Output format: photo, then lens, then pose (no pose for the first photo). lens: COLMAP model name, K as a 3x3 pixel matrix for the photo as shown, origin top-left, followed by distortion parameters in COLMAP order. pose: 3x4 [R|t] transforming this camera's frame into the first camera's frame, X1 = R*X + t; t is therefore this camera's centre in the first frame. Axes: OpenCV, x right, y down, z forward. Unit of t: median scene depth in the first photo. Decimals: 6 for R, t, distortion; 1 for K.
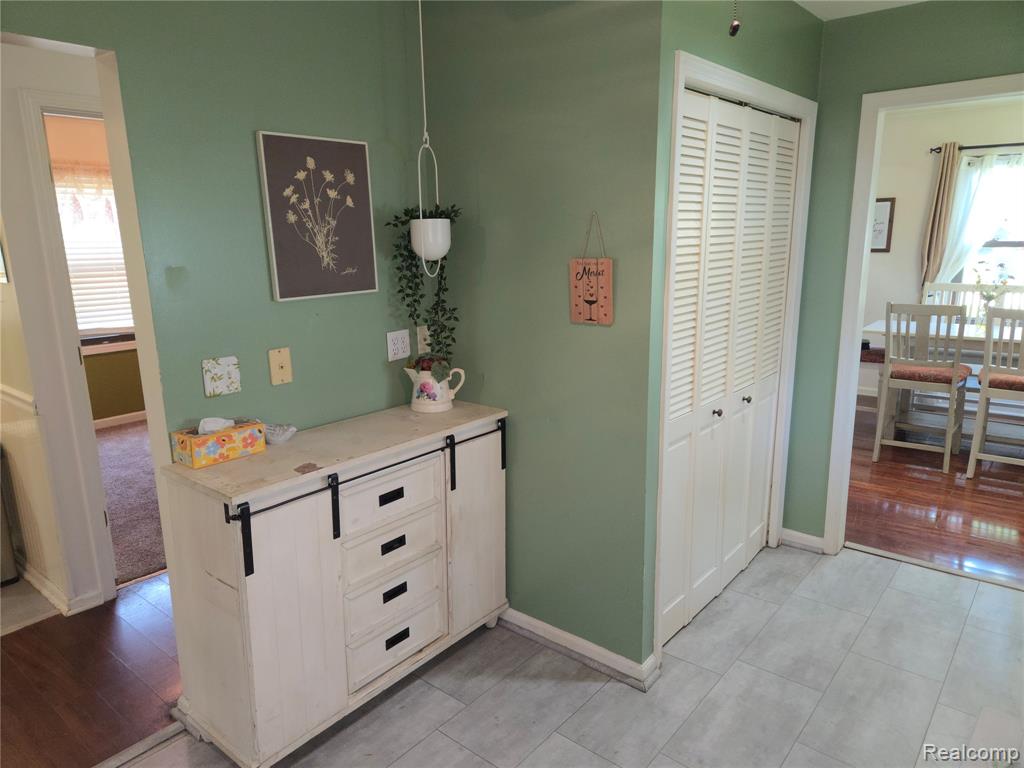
lens RADIAL K [[685.0, 0, 508.0], [0, 685.0, 385.3], [0, 0, 1]] dist [0.072691, -0.056088]
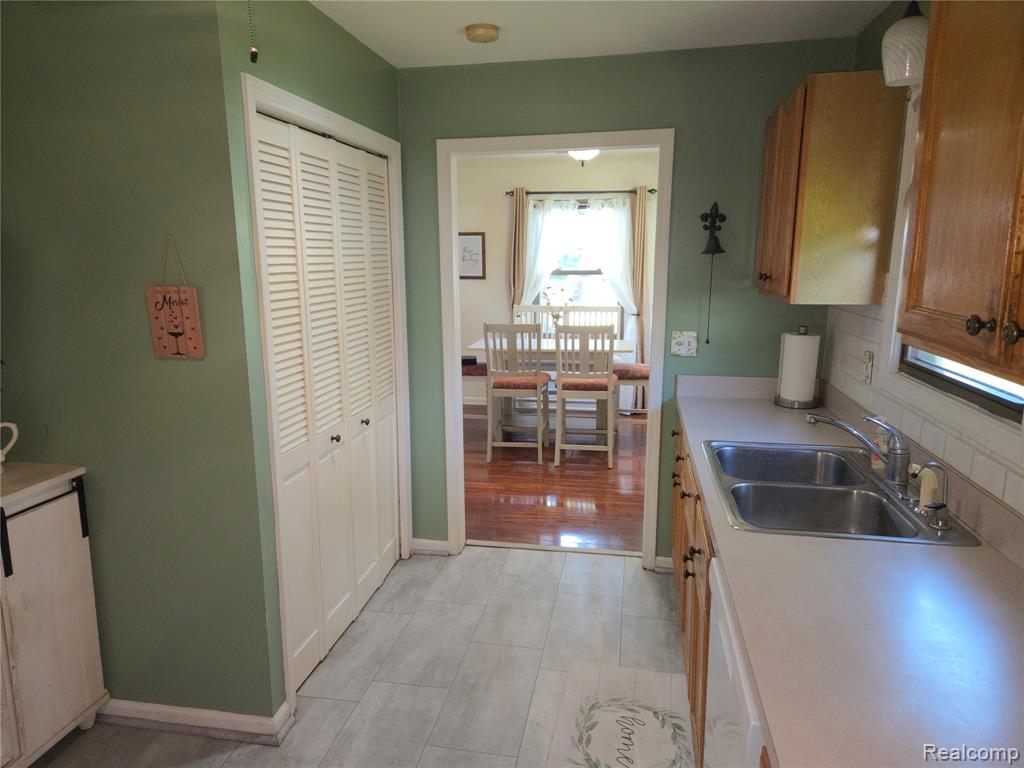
lens RADIAL K [[685.0, 0, 500.1], [0, 685.0, 385.5], [0, 0, 1]] dist [0.072691, -0.056088]
pose [[0.875675, -0.078948, 0.476405, 0.042407], [0.095637, 0.995357, -0.010843, -0.003313], [-0.473337, 0.055057, 0.879159, 0.002749]]
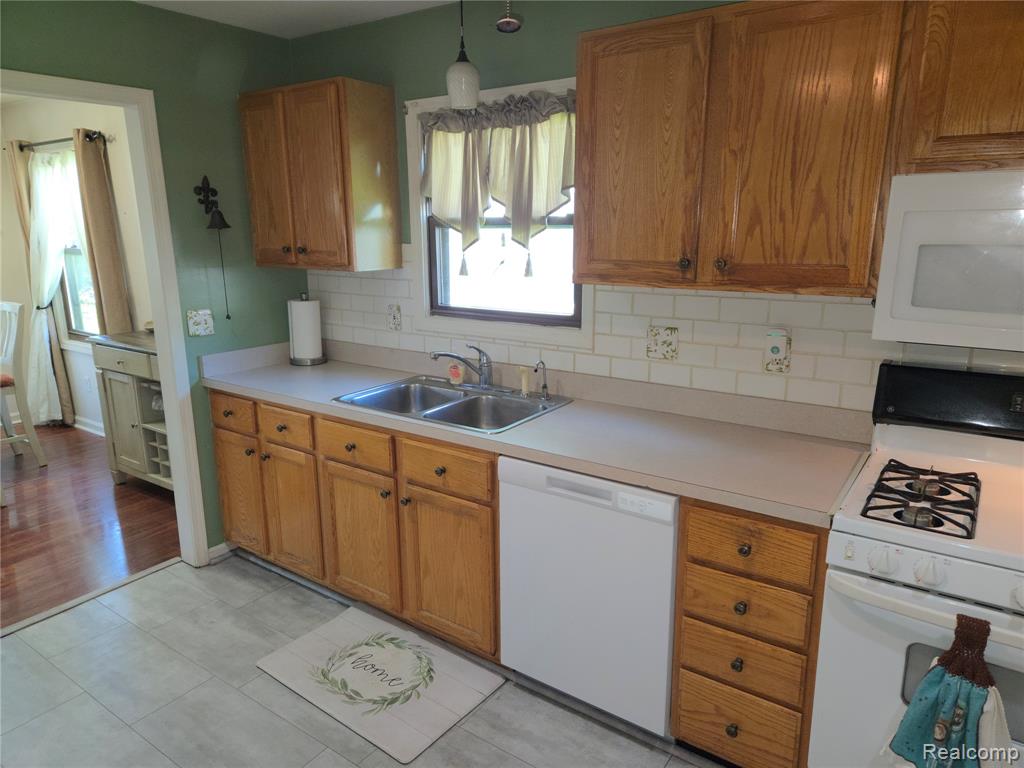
lens RADIAL K [[685.0, 0, 506.5], [0, 685.0, 387.7], [0, 0, 1]] dist [0.072691, -0.056088]
pose [[-0.076650, -0.215859, 0.973411, -0.290281], [0.227465, 0.946752, 0.227859, -0.102874], [-0.970765, 0.238883, -0.023468, 0.455242]]
